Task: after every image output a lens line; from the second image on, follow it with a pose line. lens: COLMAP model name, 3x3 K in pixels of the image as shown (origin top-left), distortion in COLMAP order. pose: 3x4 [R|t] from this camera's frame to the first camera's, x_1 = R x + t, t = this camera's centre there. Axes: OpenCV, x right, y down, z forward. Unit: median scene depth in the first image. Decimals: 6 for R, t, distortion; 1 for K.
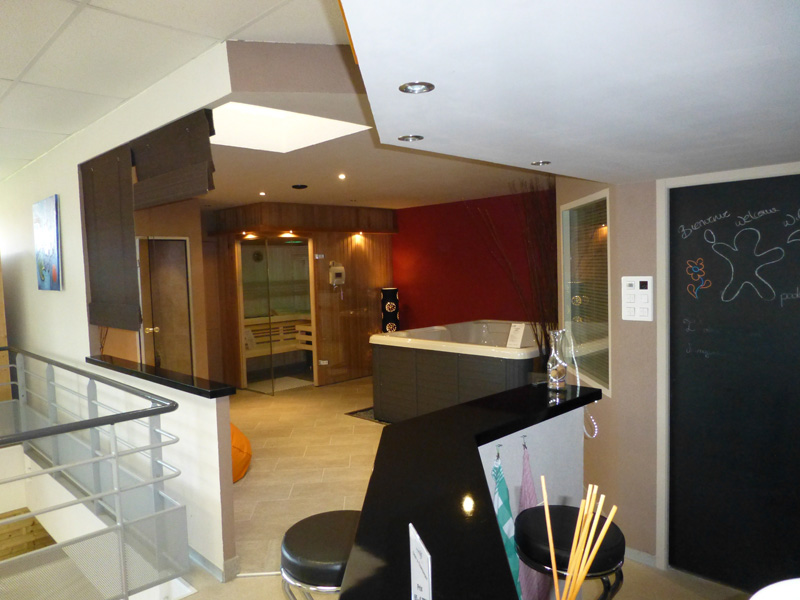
lens RADIAL K [[580.2, 0, 397.8], [0, 580.2, 302.6], [0, 0, 1]] dist [-0.029654, 0.011087]
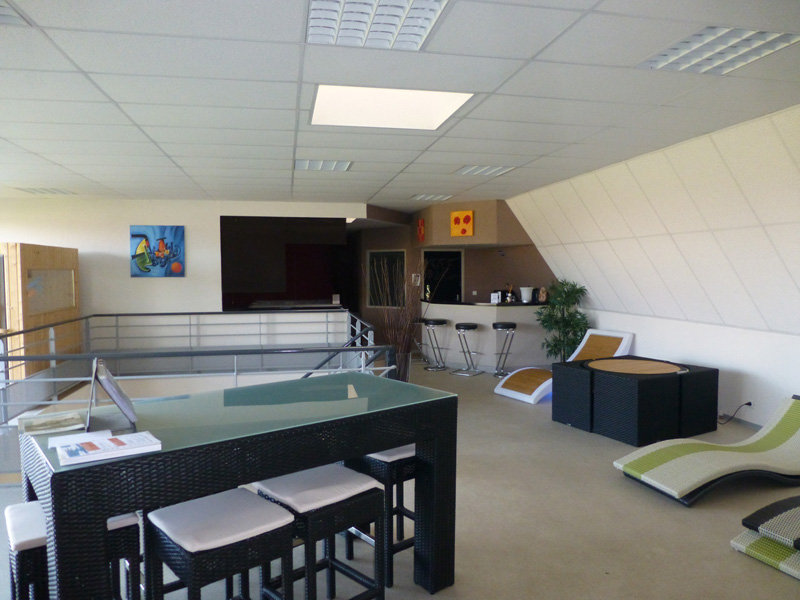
lens RADIAL K [[580.2, 0, 400.3], [0, 580.2, 296.6], [0, 0, 1]] dist [-0.029654, 0.011087]
pose [[0.543405, -0.010520, 0.839404, -1.127967], [0.043543, 0.998929, -0.015669, 0.063287], [-0.838340, 0.045065, 0.543281, -0.383338]]
